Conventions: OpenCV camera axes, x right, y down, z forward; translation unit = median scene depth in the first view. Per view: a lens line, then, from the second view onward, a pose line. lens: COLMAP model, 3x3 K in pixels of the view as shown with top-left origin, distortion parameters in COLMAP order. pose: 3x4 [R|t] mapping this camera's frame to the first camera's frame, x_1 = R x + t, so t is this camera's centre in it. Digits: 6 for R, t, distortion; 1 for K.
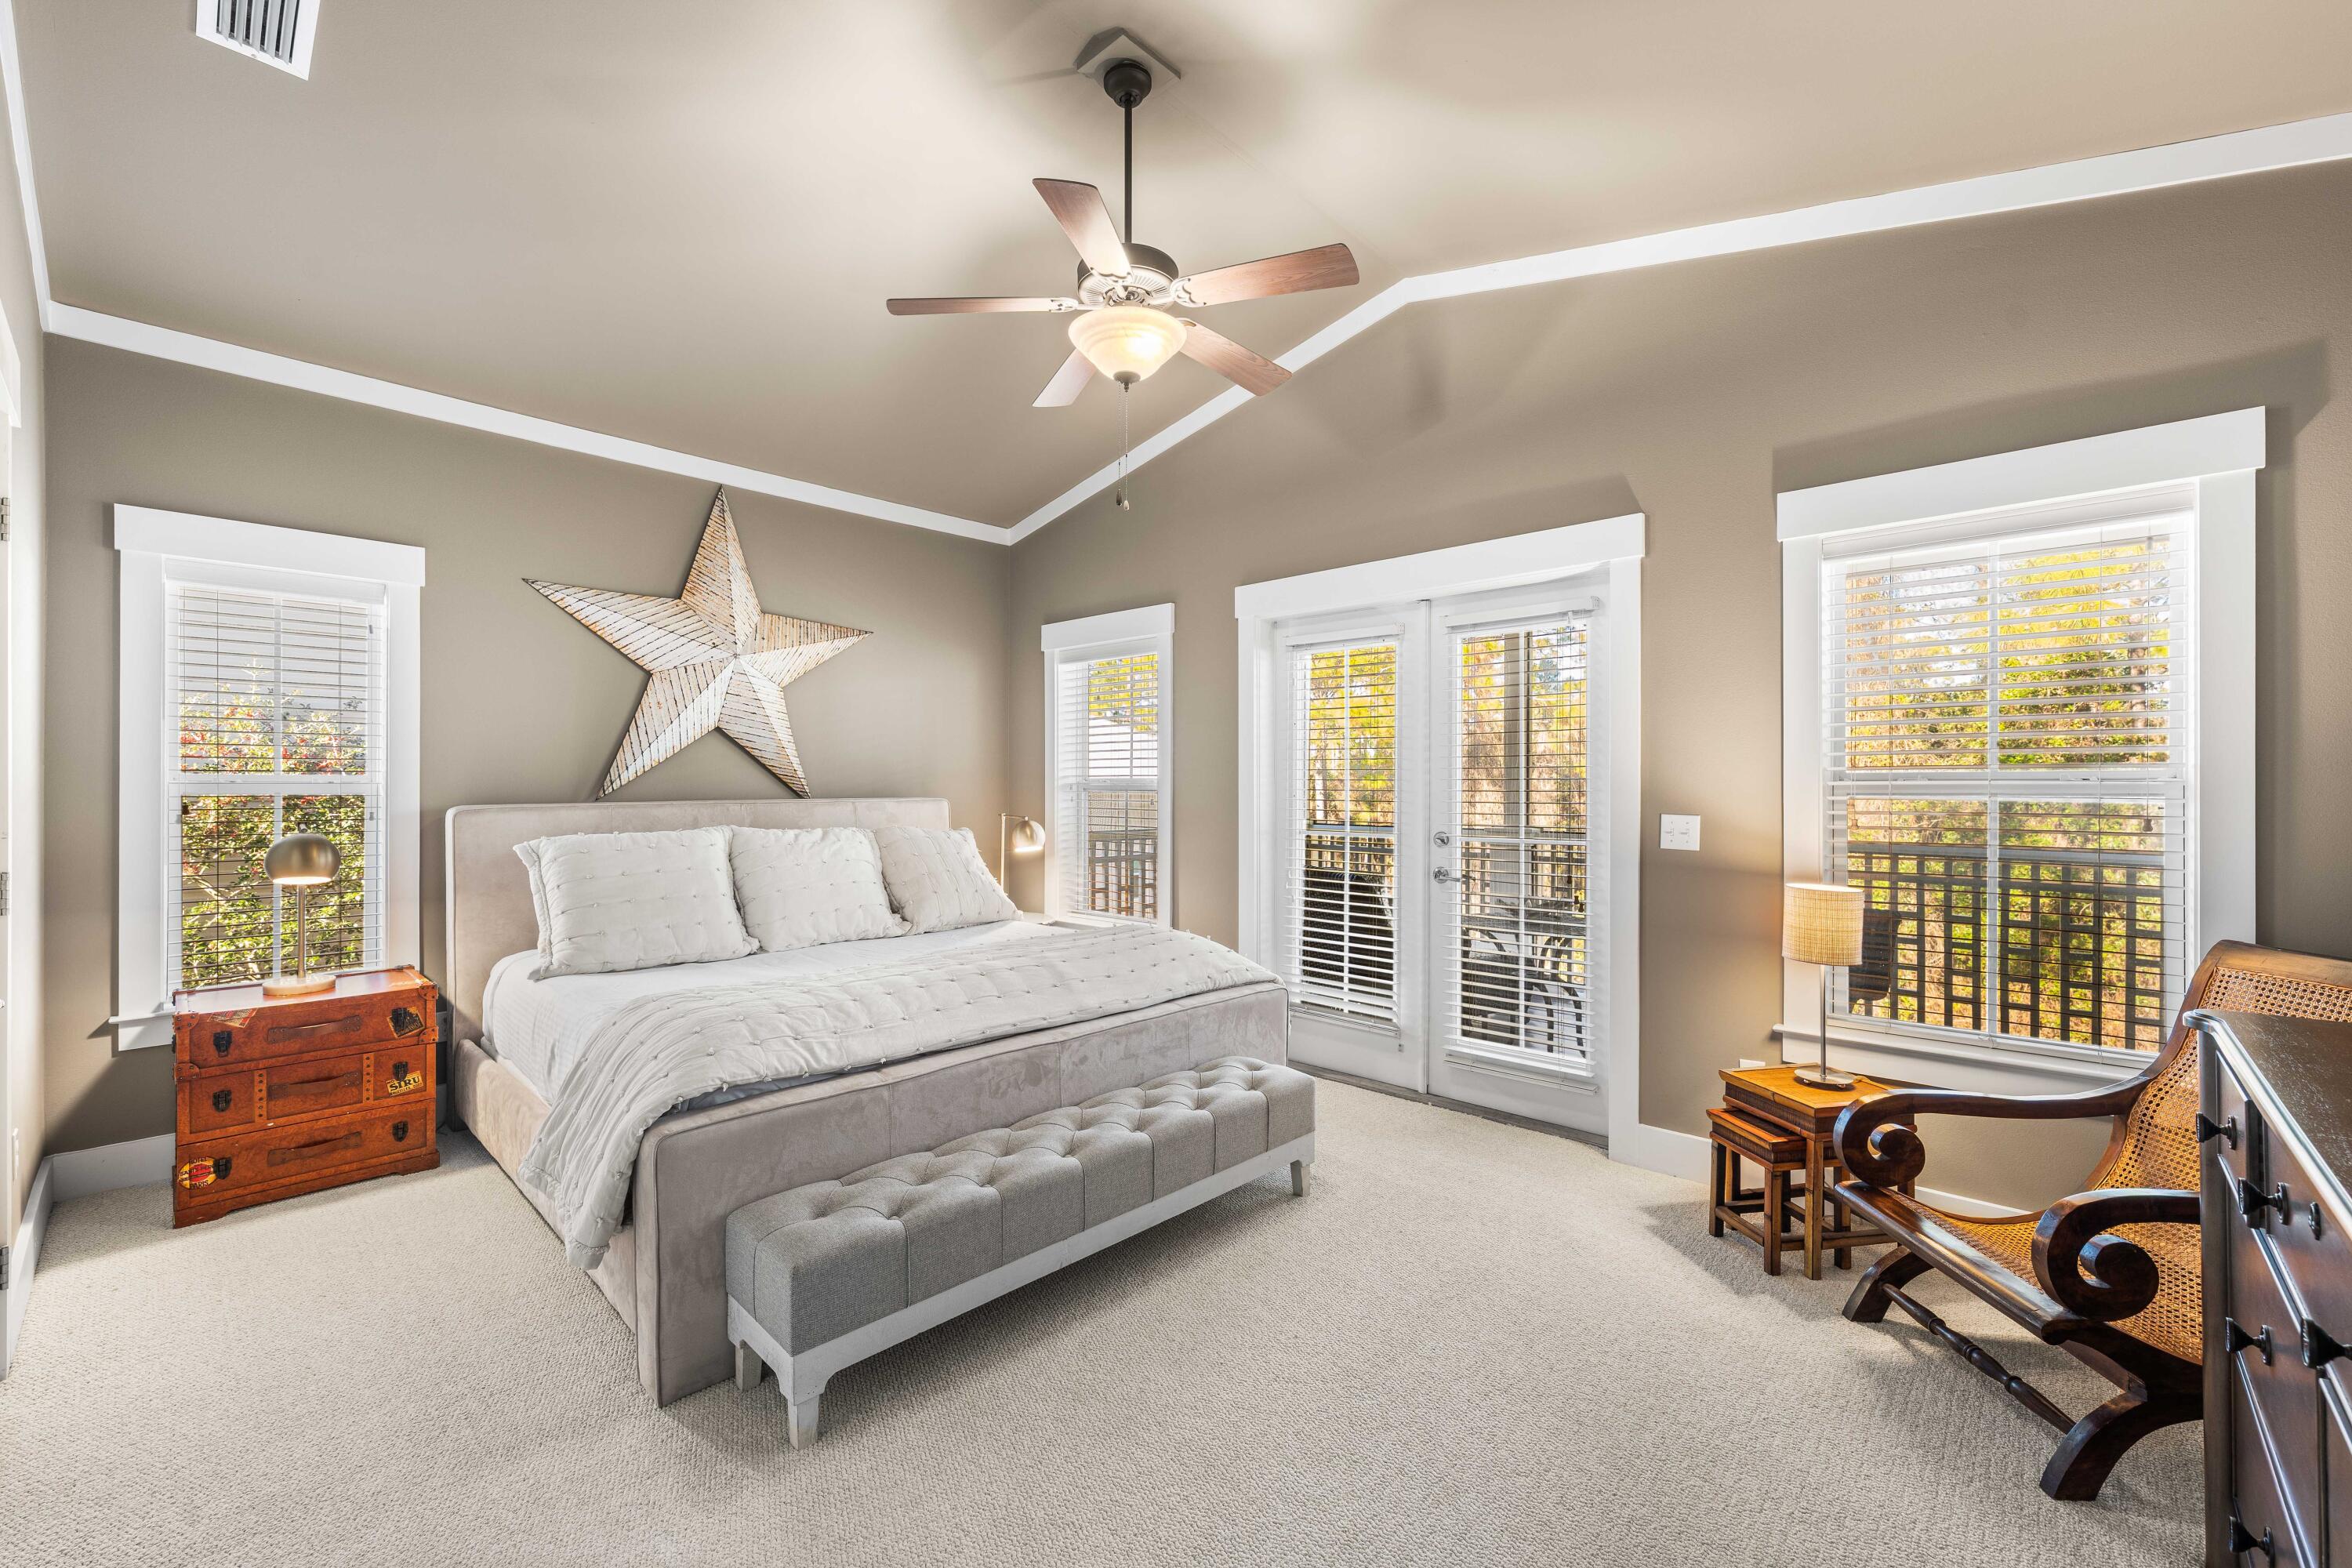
lens RADIAL K [[933.3, 0, 1176.0], [0, 933.3, 784.0], [0, 0, 1]] dist [0.000248, 0.000091]
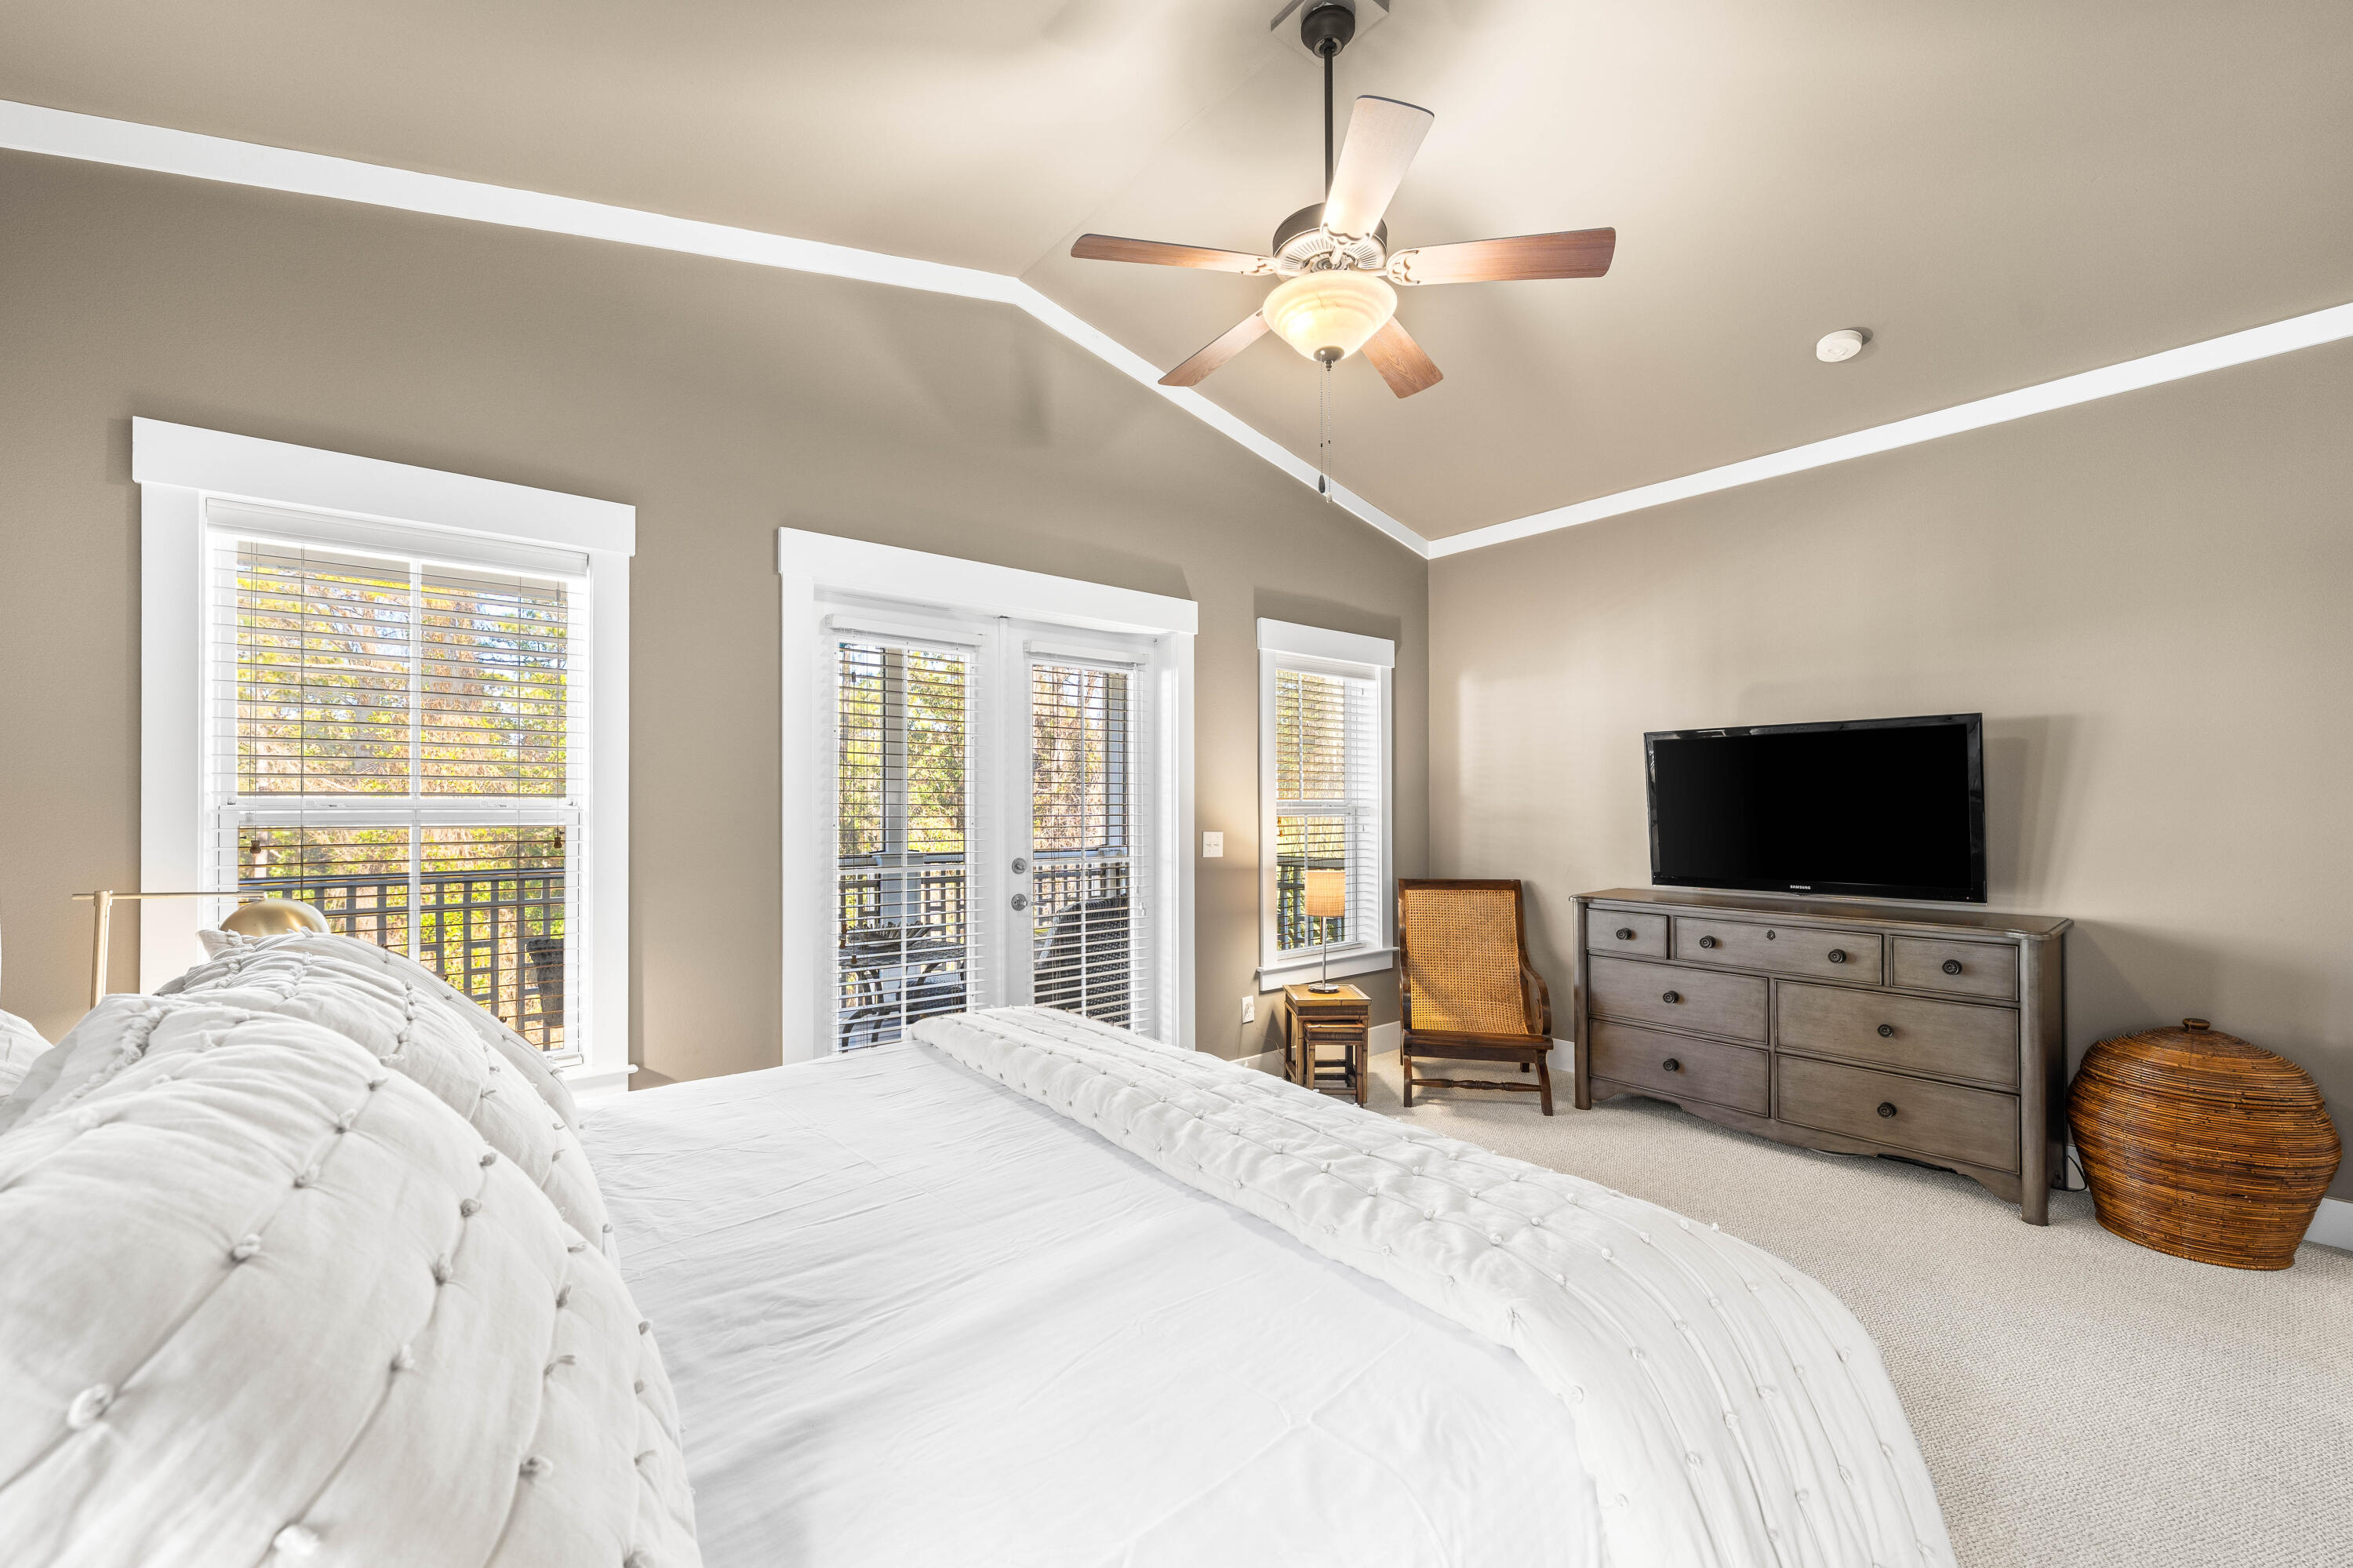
lens RADIAL K [[956.9, 0, 1178.2], [0, 956.9, 801.9], [0, 0, 1]] dist [0.000605, 0.000012]
pose [[0.137947, 0.008994, 0.990399, -0.816545], [0.002315, 0.999953, -0.009404, 0.002240], [-0.990437, 0.003590, 0.137920, 0.831990]]
